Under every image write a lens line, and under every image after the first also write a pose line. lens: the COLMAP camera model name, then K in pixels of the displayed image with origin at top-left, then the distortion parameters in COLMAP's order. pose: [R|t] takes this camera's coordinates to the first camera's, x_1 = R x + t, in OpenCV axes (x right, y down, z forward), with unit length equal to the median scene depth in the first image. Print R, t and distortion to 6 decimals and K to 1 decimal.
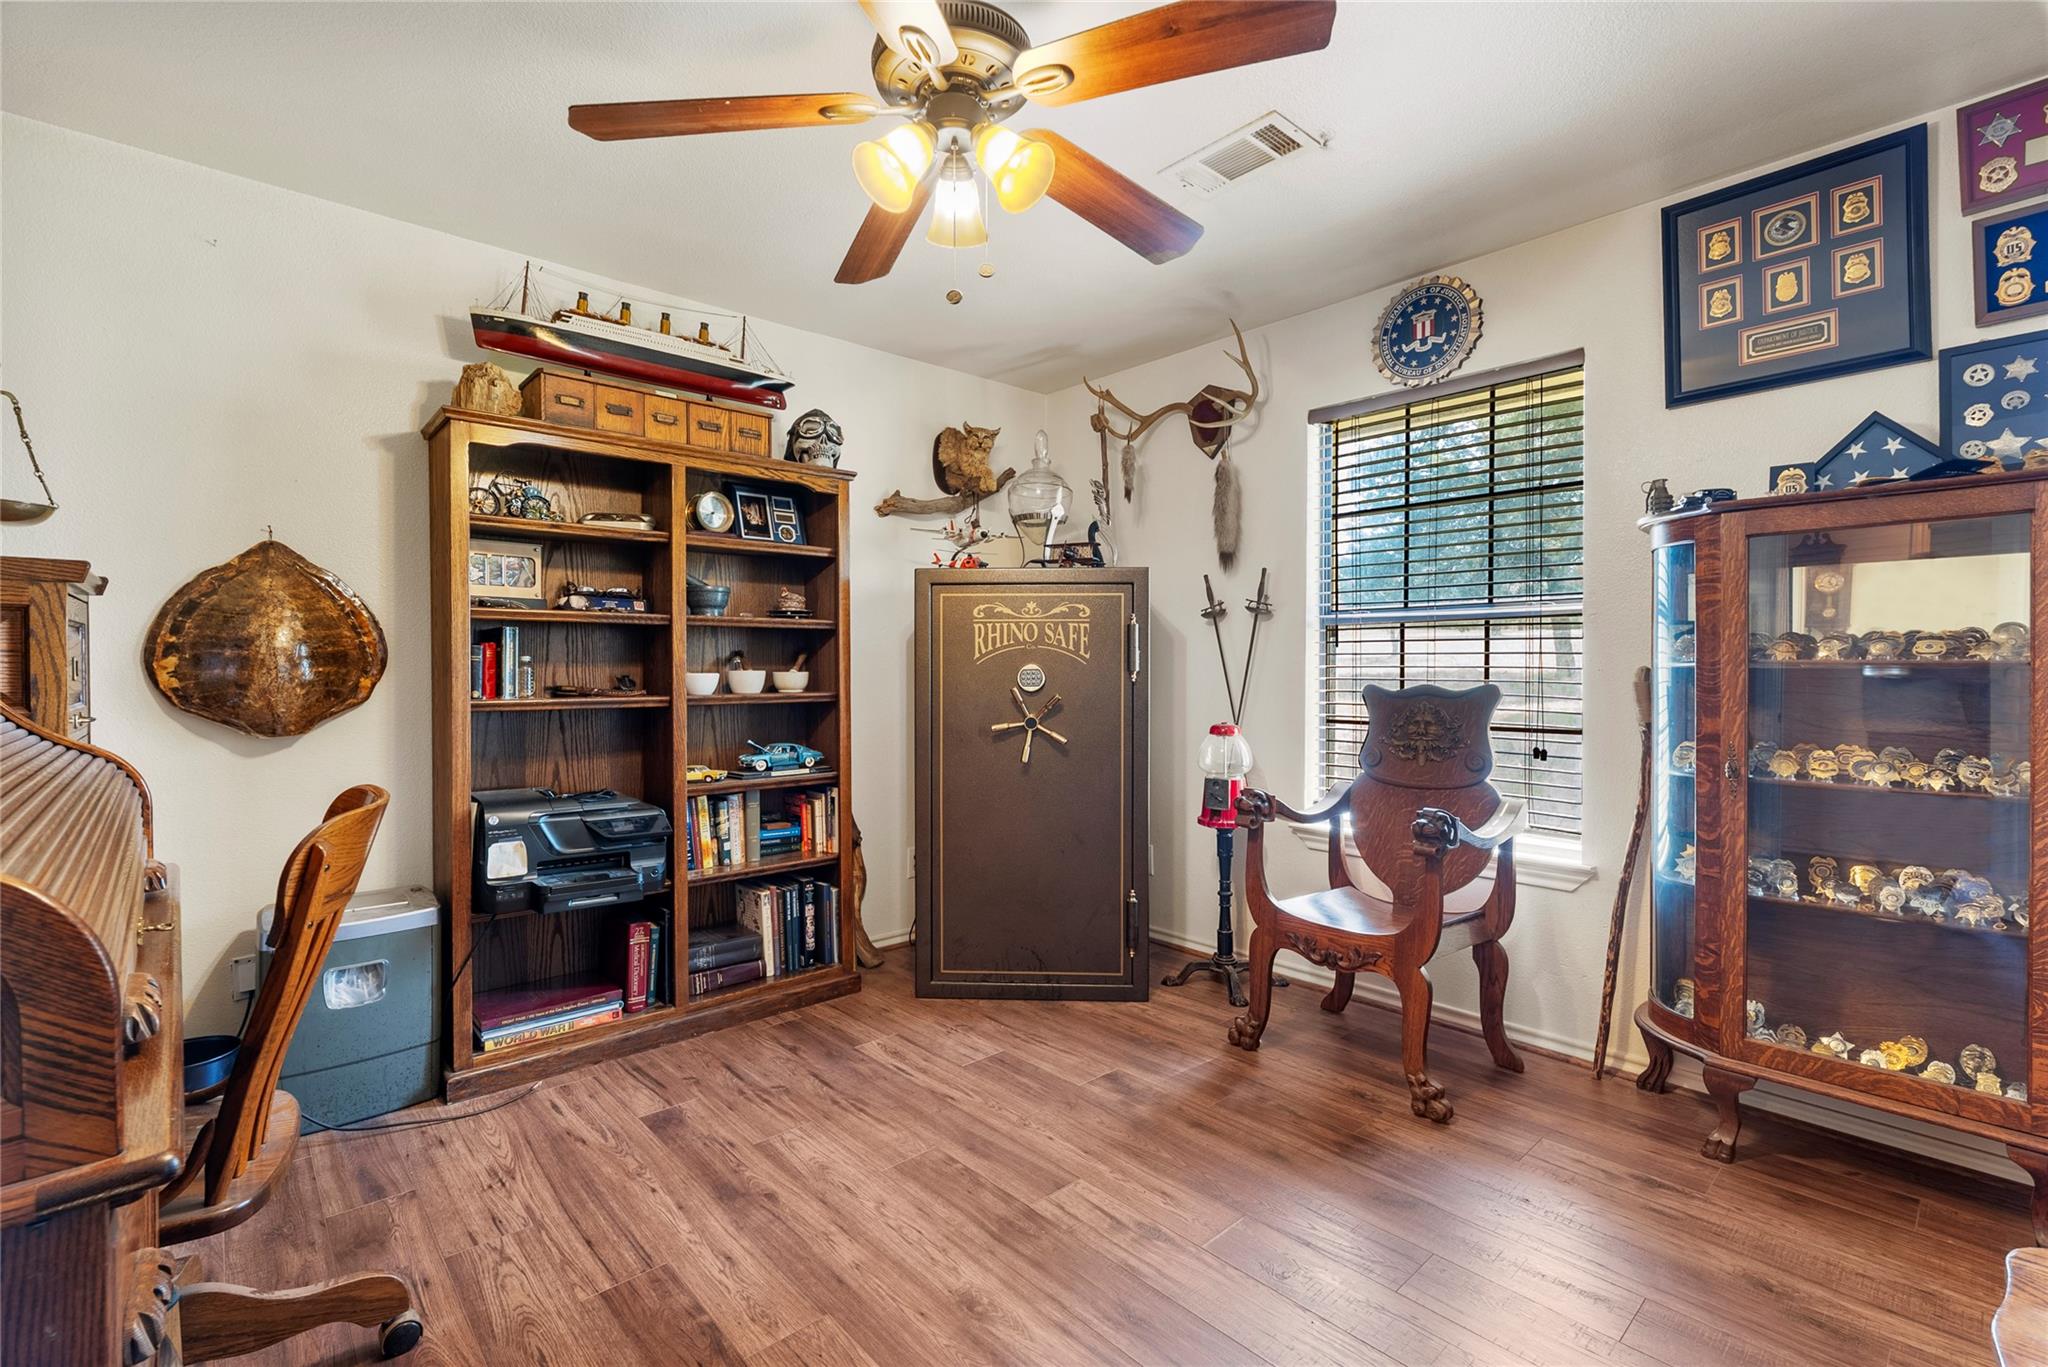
lens RADIAL K [[912.5, 0, 1033.7], [0, 912.5, 675.1], [0, 0, 1]] dist [-0.004418, 0.000265]
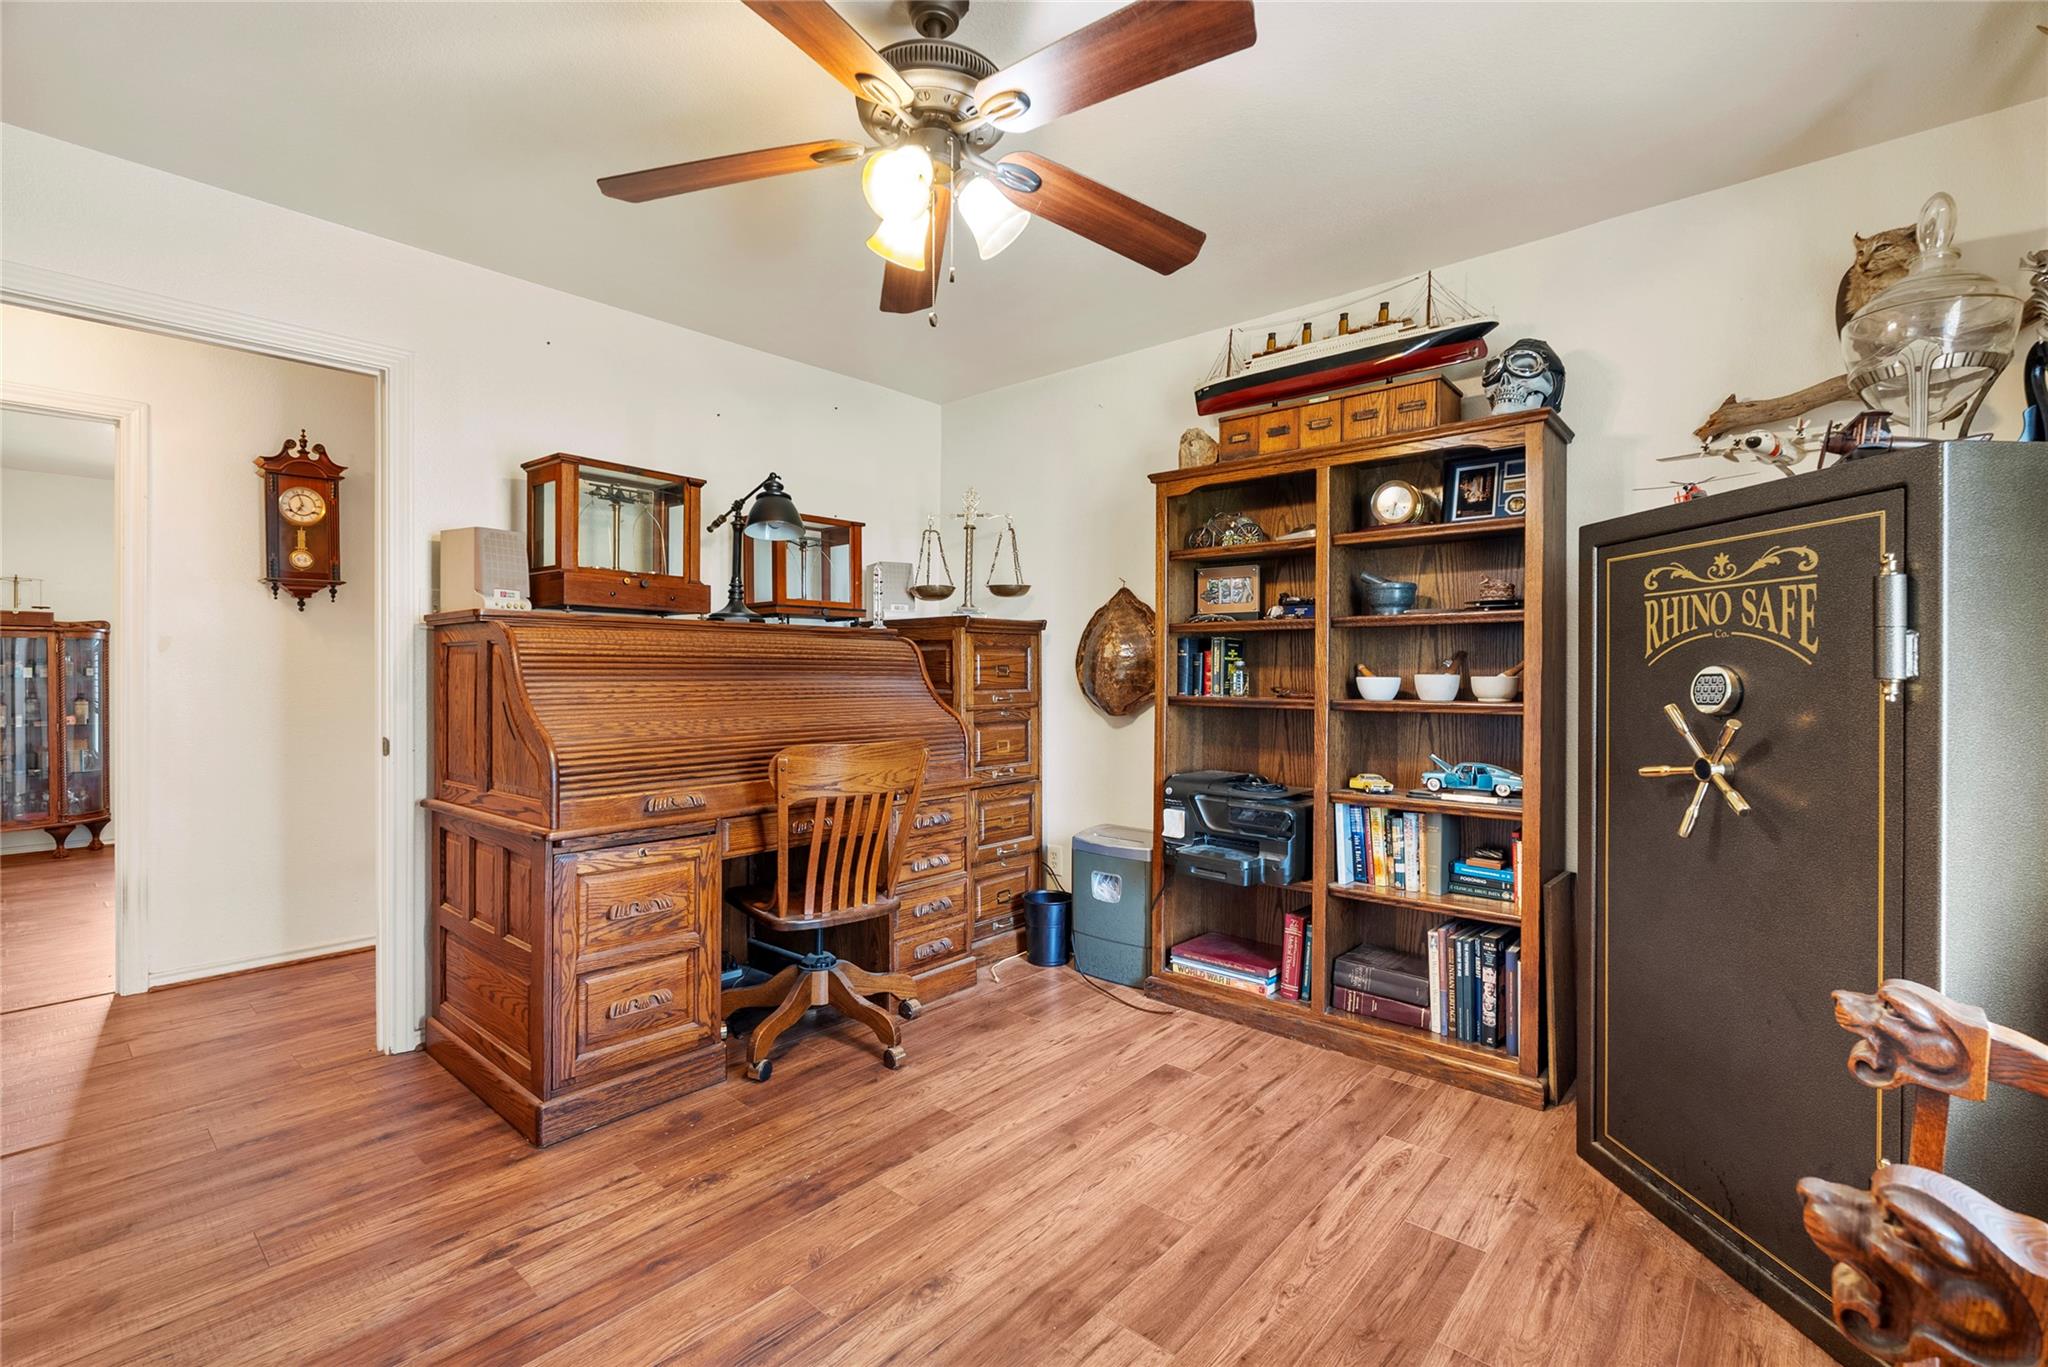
lens RADIAL K [[912.5, 0, 1034.4], [0, 912.5, 673.7], [0, 0, 1]] dist [-0.004418, 0.000265]
pose [[0.110334, 0.003275, -0.993889, 0.551707], [-0.009605, 0.999951, 0.002228, -0.004264], [0.993848, 0.009300, 0.110360, 0.565550]]
